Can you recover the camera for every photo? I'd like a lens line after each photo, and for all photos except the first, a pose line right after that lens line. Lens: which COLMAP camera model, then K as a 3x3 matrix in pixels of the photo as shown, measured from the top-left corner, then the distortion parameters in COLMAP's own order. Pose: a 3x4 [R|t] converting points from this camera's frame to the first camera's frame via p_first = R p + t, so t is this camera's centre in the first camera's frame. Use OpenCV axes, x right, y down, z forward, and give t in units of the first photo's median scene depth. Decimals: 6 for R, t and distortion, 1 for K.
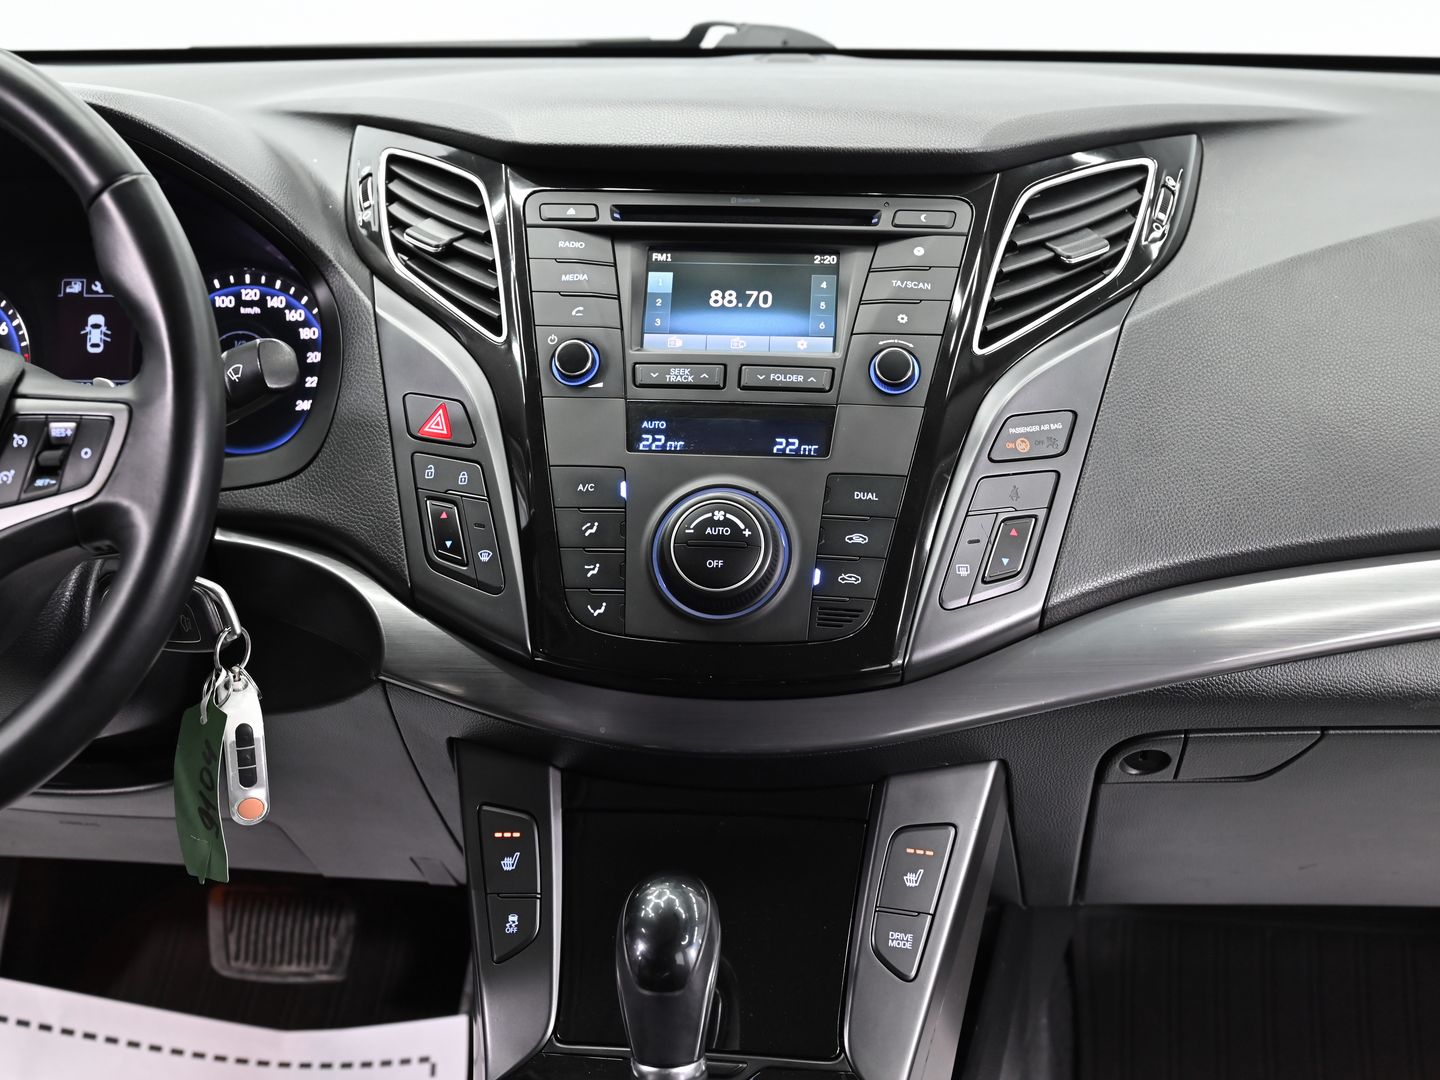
lens RADIAL K [[2479.7, 0, 720.0], [0, 2479.7, 540.0], [0, 0, 1]] dist [0.040526, 0.301365]
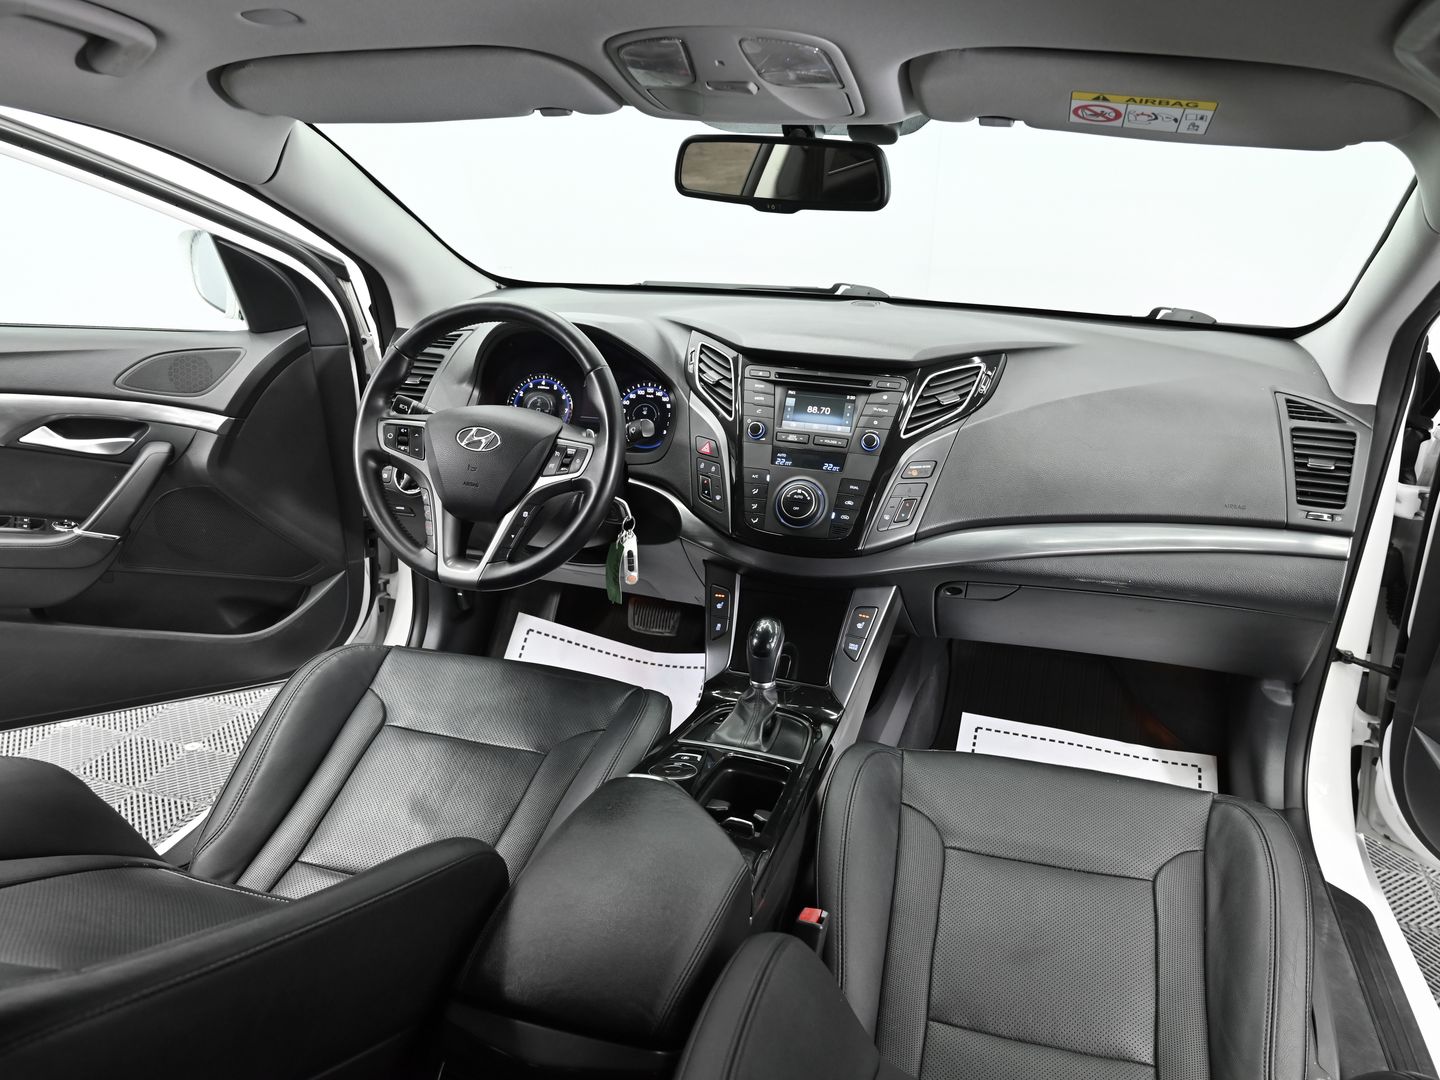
lens RADIAL K [[1091.8, 0, 720.0], [0, 1091.8, 540.0], [0, 0, 1]] dist [-0.001372, -0.000790]
pose [[0.984212, 0.085024, -0.155237, 0.102474], [-0.070551, 0.992831, 0.096483, -0.064629], [0.162327, -0.084007, 0.983154, -0.220143]]
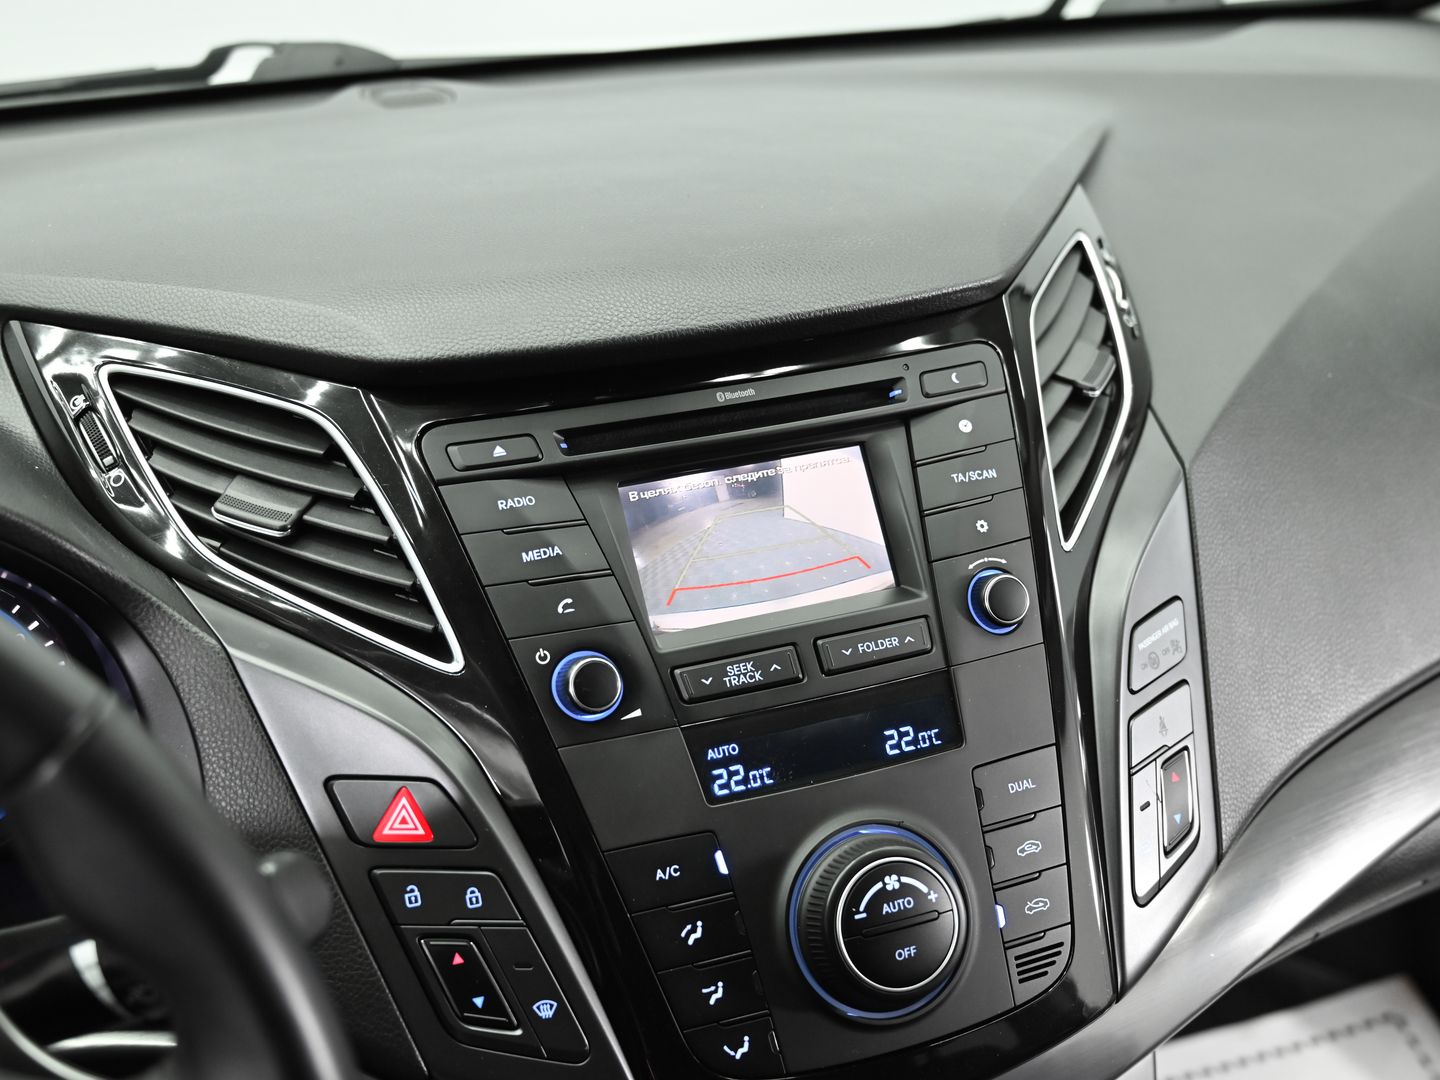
lens RADIAL K [[1920.1, 0, 720.0], [0, 1920.1, 540.0], [0, 0, 1]] dist [-0.030588, -0.013899]
pose [[0.878803, -0.210990, 0.428005, -0.244727], [0.148908, 0.973403, 0.174106, -0.197624], [-0.453356, -0.089271, 0.886848, 0.520810]]
